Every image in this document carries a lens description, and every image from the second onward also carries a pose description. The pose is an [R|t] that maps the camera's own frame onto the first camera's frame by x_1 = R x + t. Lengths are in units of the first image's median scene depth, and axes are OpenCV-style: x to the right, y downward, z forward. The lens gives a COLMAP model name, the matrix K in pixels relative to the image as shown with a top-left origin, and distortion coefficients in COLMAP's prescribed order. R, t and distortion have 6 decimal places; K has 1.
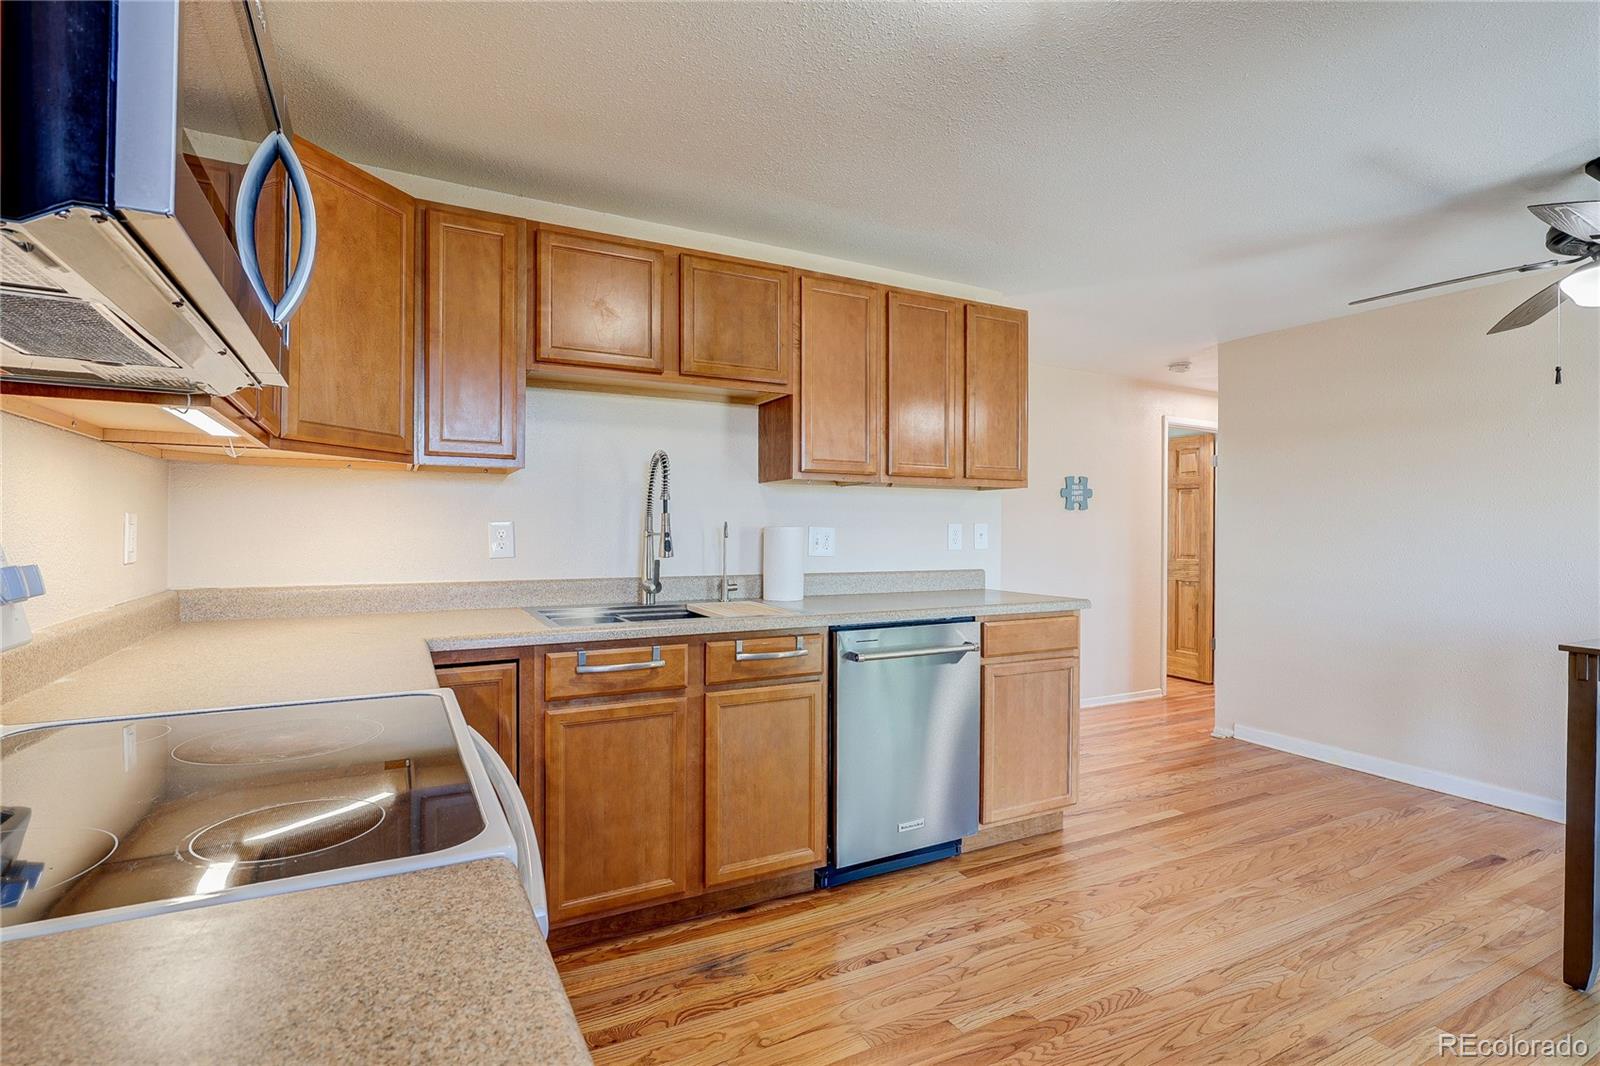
lens RADIAL K [[760.9, 0, 798.5], [0, 760.9, 531.7], [0, 0, 1]] dist [-0.005296, 0.000939]
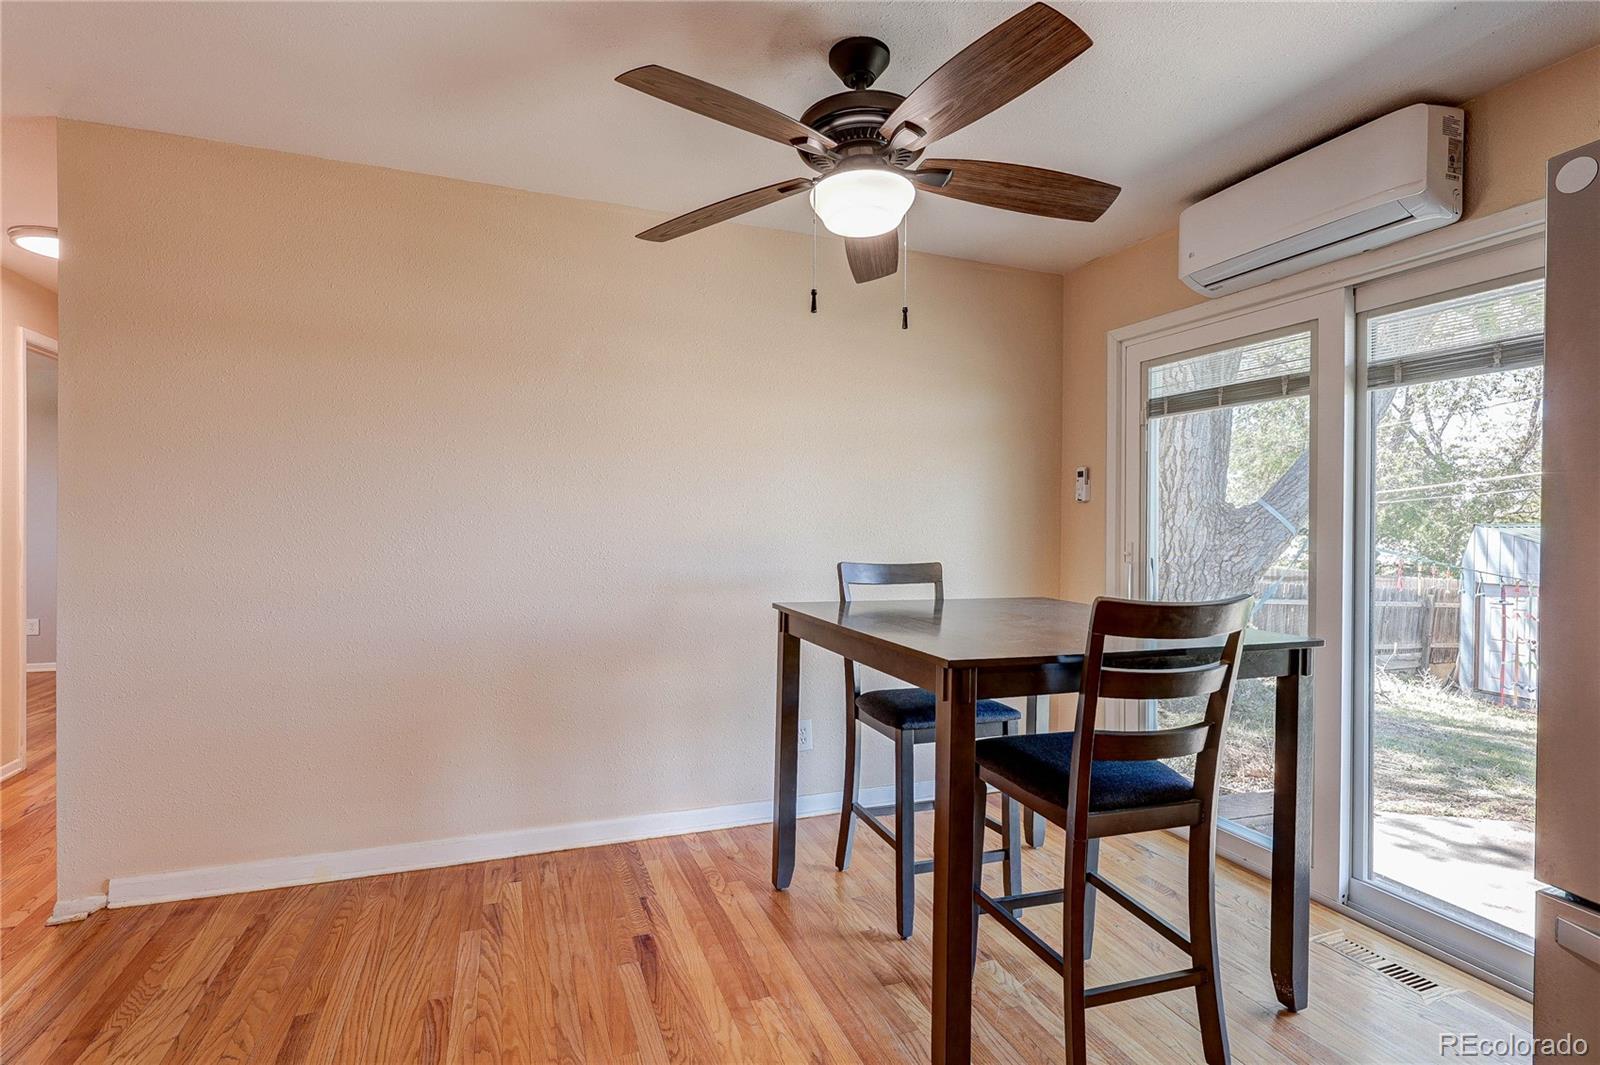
lens RADIAL K [[760.9, 0, 802.0], [0, 760.9, 534.7], [0, 0, 1]] dist [-0.005296, 0.000939]
pose [[0.107714, -0.016098, 0.994052, 0.213356], [-0.009765, 0.999804, 0.017249, 0.014656], [-0.994134, -0.011564, 0.107535, 0.836730]]
